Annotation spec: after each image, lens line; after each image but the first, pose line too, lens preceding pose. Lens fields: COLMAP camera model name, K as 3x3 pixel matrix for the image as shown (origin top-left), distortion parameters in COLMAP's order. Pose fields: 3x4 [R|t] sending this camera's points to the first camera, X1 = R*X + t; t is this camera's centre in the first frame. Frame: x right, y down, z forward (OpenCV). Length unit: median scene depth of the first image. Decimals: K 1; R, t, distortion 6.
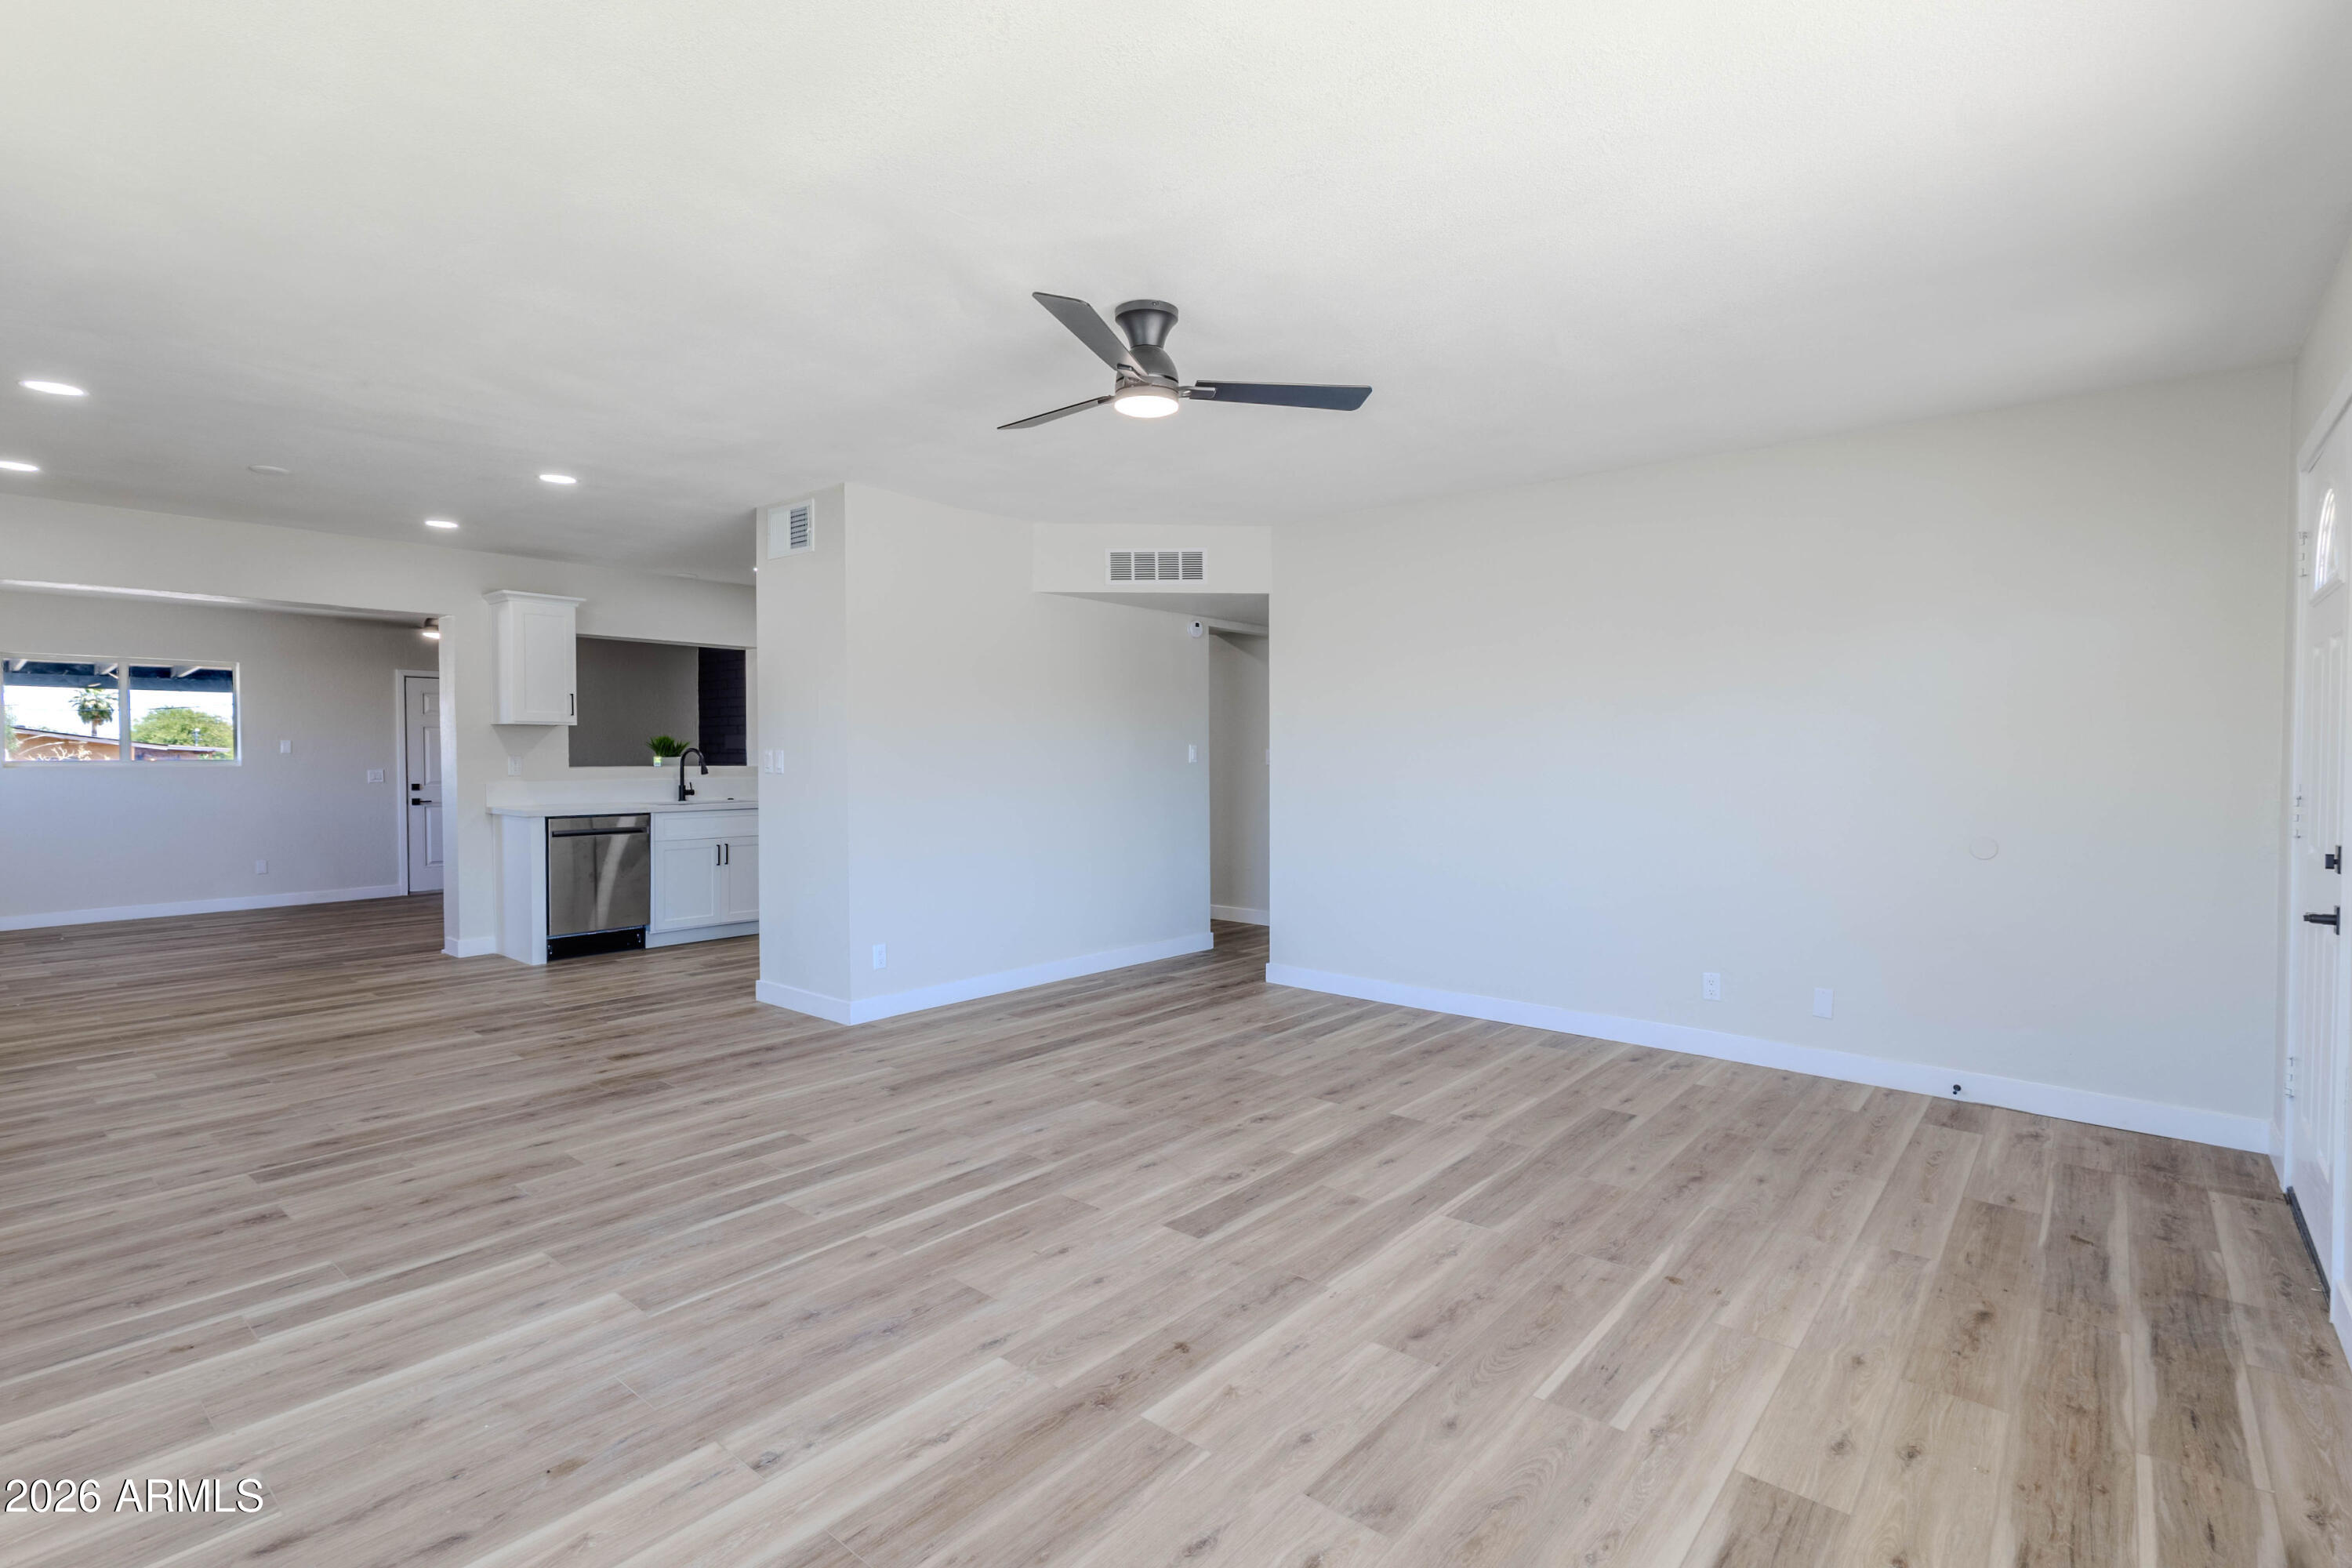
lens RADIAL K [[1096.6, 0, 1182.6], [0, 1096.6, 773.2], [0, 0, 1]] dist [0.005836, 0.000997]
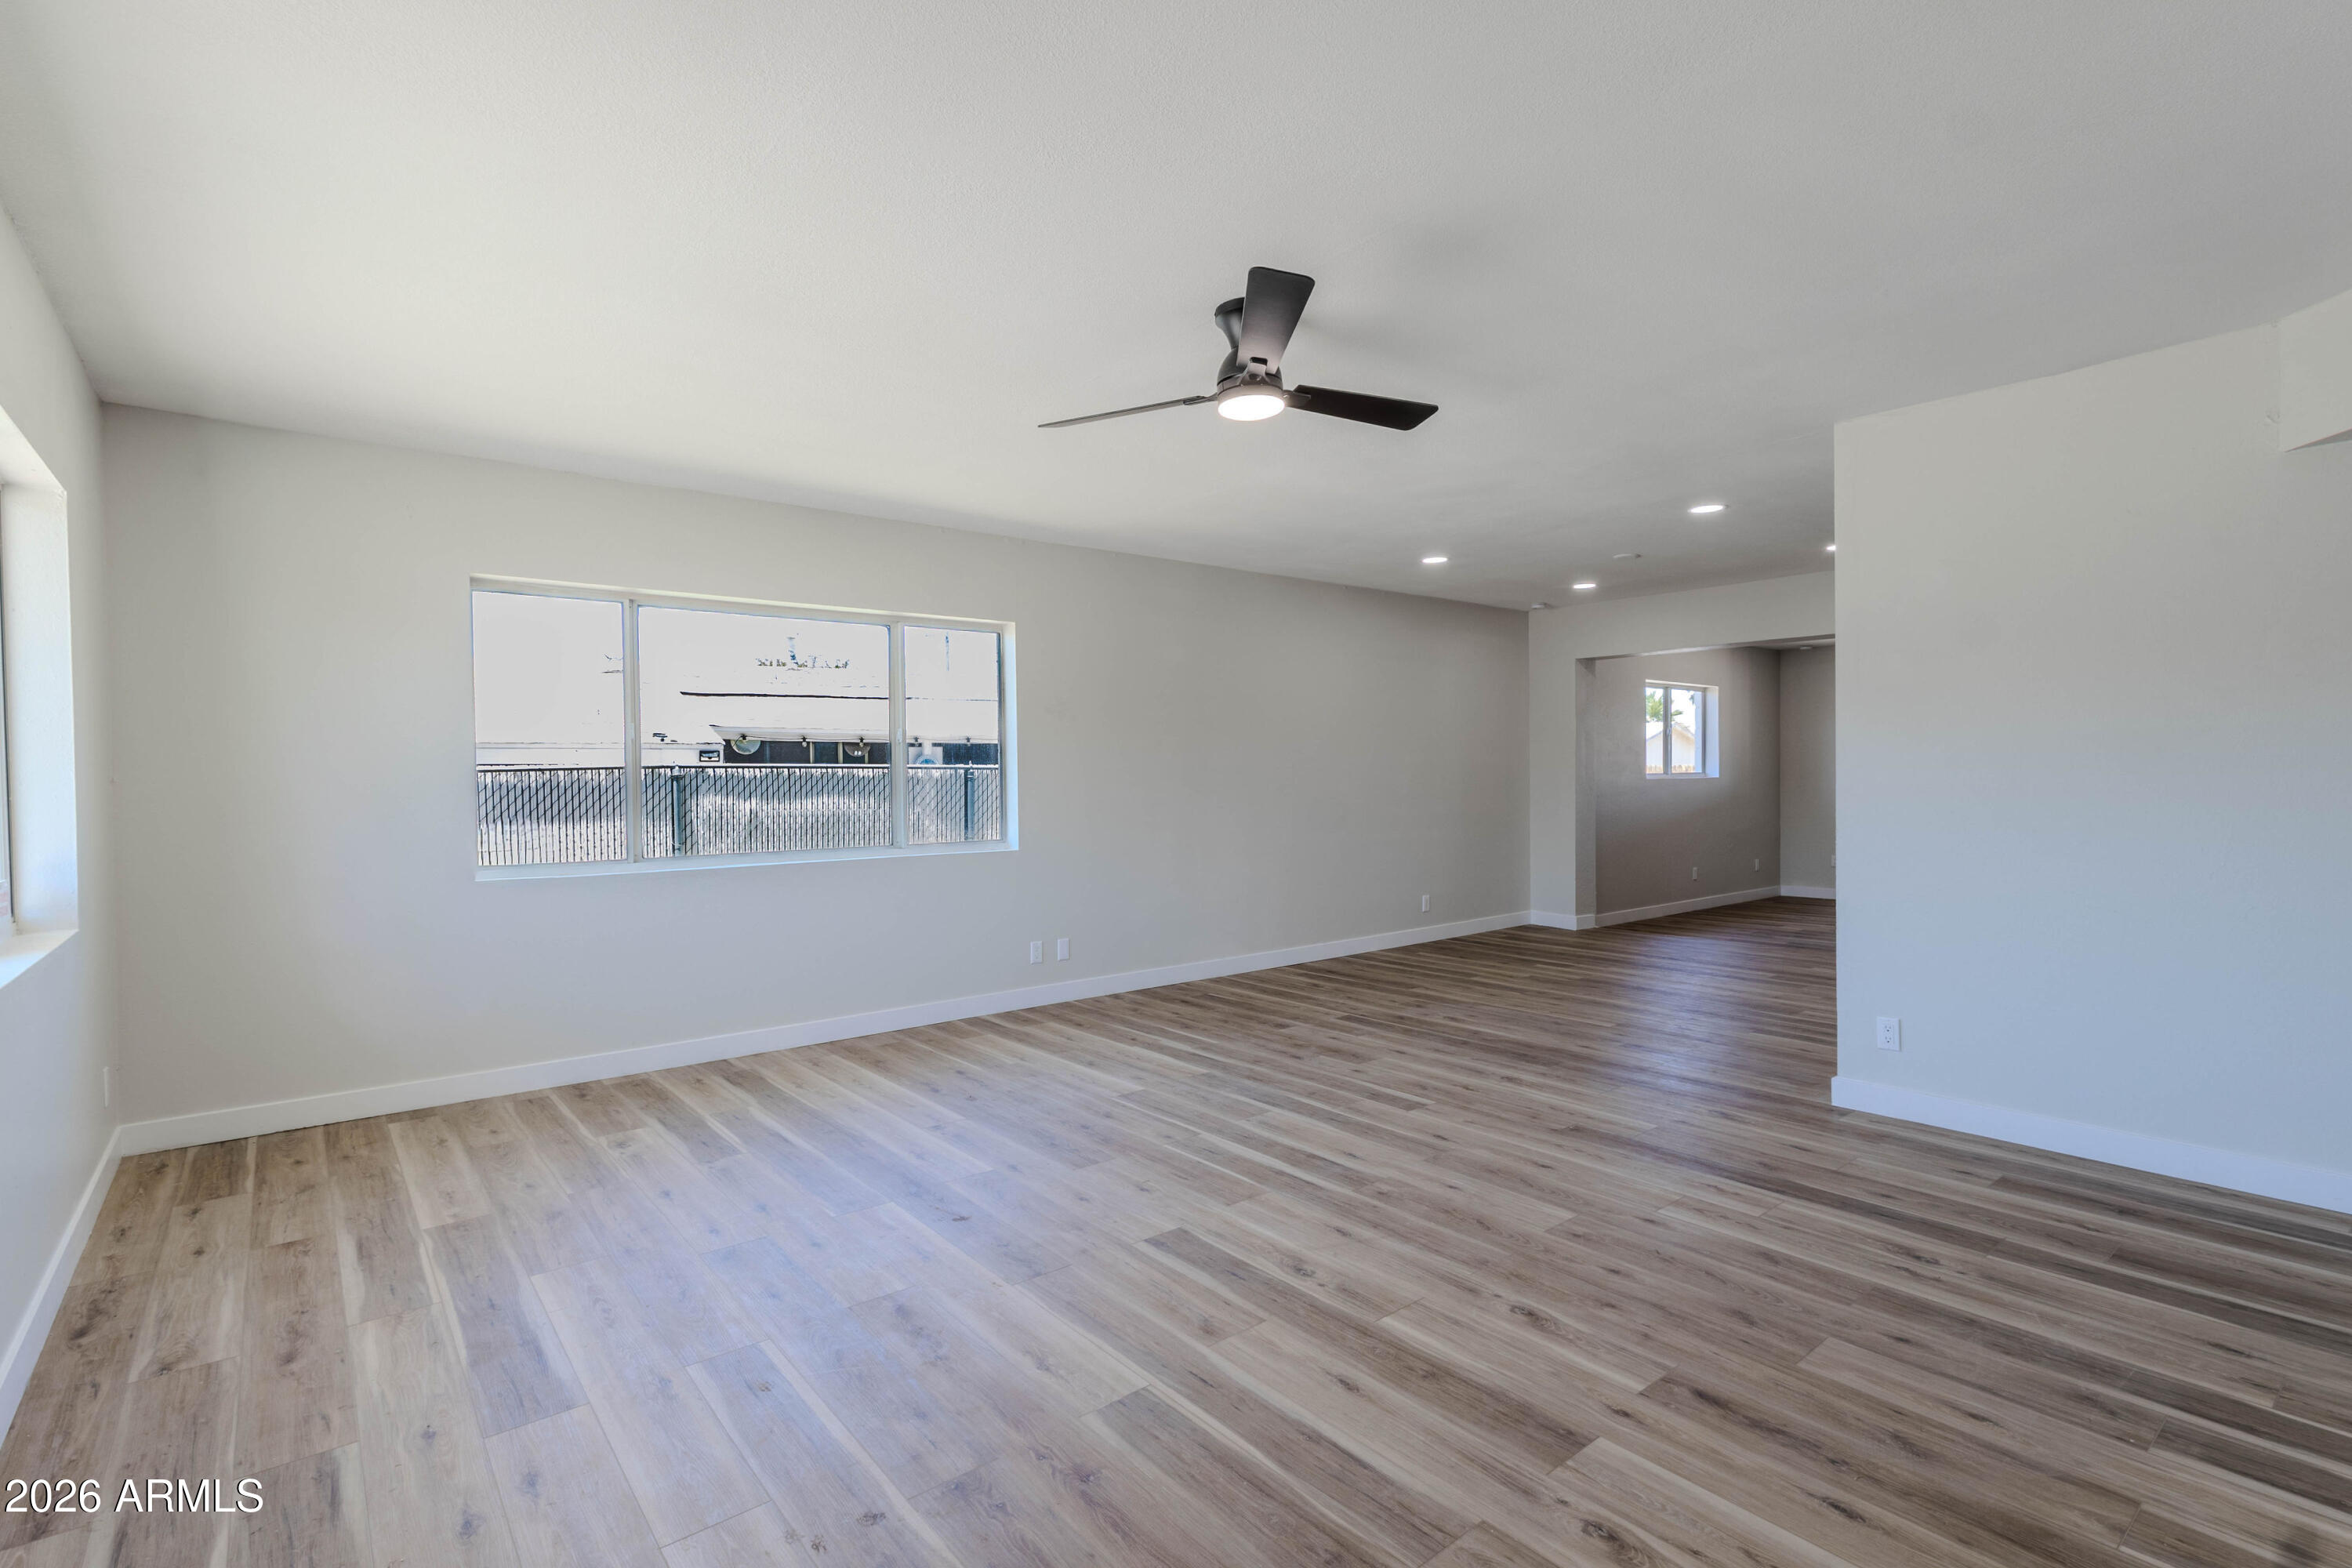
lens RADIAL K [[1096.6, 0, 1182.6], [0, 1096.6, 789.0], [0, 0, 1]] dist [0.005836, 0.000997]
pose [[-0.181157, 0.013122, -0.983367, 0.879906], [-0.007849, 0.999860, 0.014788, -0.011035], [0.983423, 0.010397, -0.181028, 1.059370]]
